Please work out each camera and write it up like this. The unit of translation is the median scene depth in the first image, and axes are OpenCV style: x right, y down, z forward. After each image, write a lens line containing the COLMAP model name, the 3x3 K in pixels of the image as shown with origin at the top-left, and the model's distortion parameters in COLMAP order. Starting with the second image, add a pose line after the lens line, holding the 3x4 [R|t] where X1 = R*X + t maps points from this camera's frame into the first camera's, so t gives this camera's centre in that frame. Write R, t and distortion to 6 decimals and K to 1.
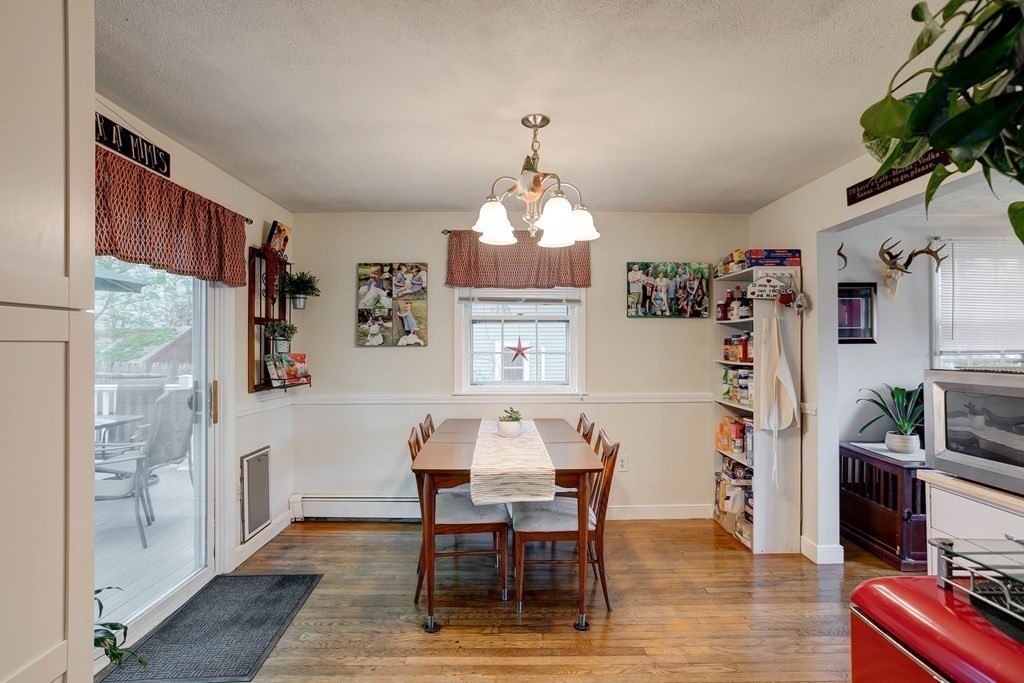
lens RADIAL K [[510.6, 0, 515.3], [0, 510.6, 342.3], [0, 0, 1]] dist [-0.048986, 0.031813]
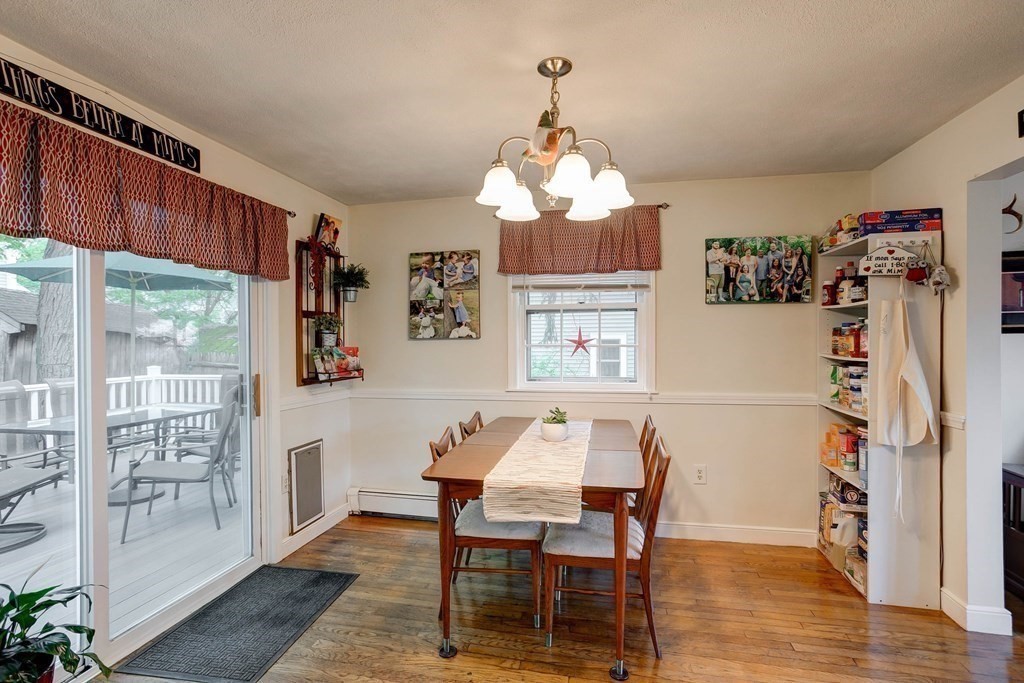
lens RADIAL K [[510.6, 0, 501.6], [0, 510.6, 343.6], [0, 0, 1]] dist [-0.048986, 0.031813]
pose [[0.972077, -0.002259, -0.234653, 0.103739], [0.006327, 0.999842, 0.016586, 0.001266], [0.234578, -0.017607, 0.971938, 0.116913]]
